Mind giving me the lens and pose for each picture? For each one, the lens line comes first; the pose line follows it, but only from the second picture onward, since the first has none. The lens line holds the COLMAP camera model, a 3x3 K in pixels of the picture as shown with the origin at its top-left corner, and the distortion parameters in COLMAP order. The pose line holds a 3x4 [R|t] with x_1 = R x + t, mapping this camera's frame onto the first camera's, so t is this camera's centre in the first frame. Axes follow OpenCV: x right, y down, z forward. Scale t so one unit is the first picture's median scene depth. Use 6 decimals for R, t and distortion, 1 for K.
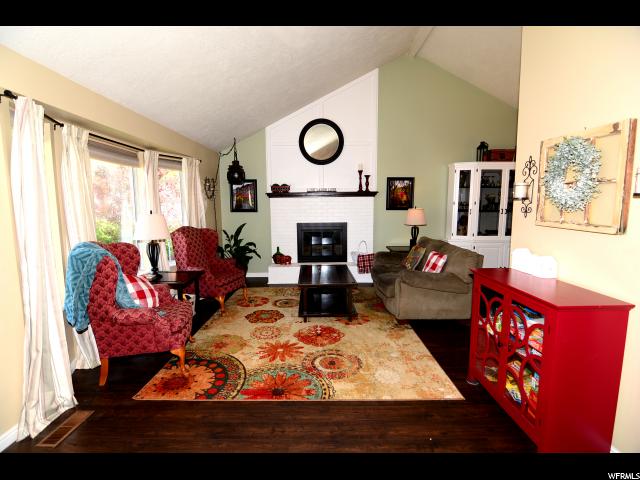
lens RADIAL K [[320.7, 0, 321.3], [0, 320.7, 241.3], [0, 0, 1]] dist [-0.022030, -0.005743]
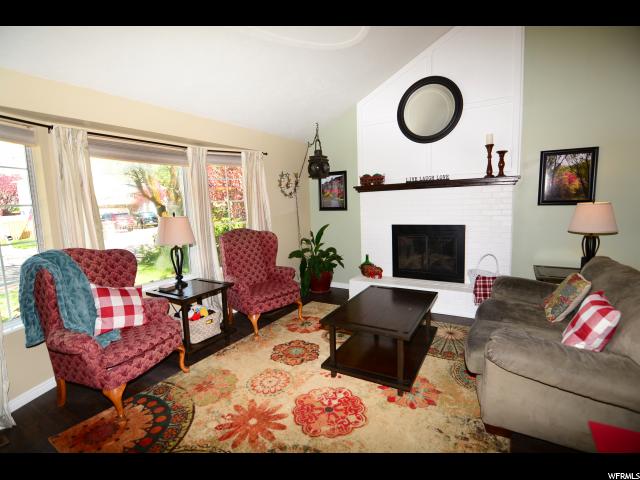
lens RADIAL K [[320.7, 0, 302.4], [0, 320.7, 243.4], [0, 0, 1]] dist [-0.022030, -0.005743]
pose [[0.842857, 0.044042, -0.536332, 0.160333], [-0.033974, 0.999012, 0.028646, -0.029142], [0.537064, -0.005923, 0.843521, 0.266349]]
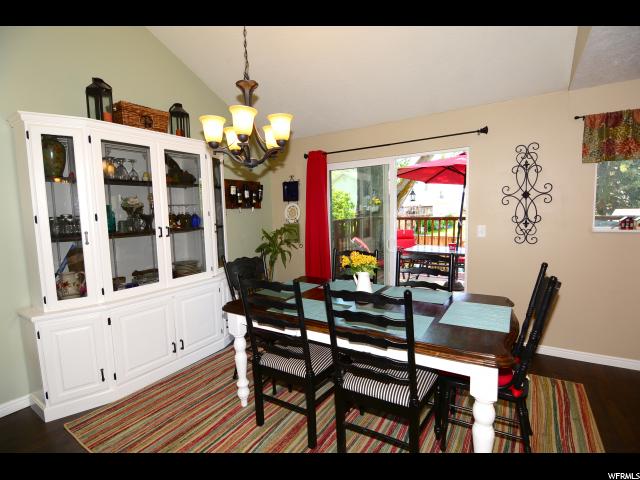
lens RADIAL K [[320.7, 0, 323.8], [0, 320.7, 243.0], [0, 0, 1]] dist [-0.022030, -0.005743]
pose [[0.540059, -0.092416, 0.836538, 0.285245], [0.128941, 0.991304, 0.026271, -0.056889], [-0.831692, 0.093676, 0.547279, 0.511264]]
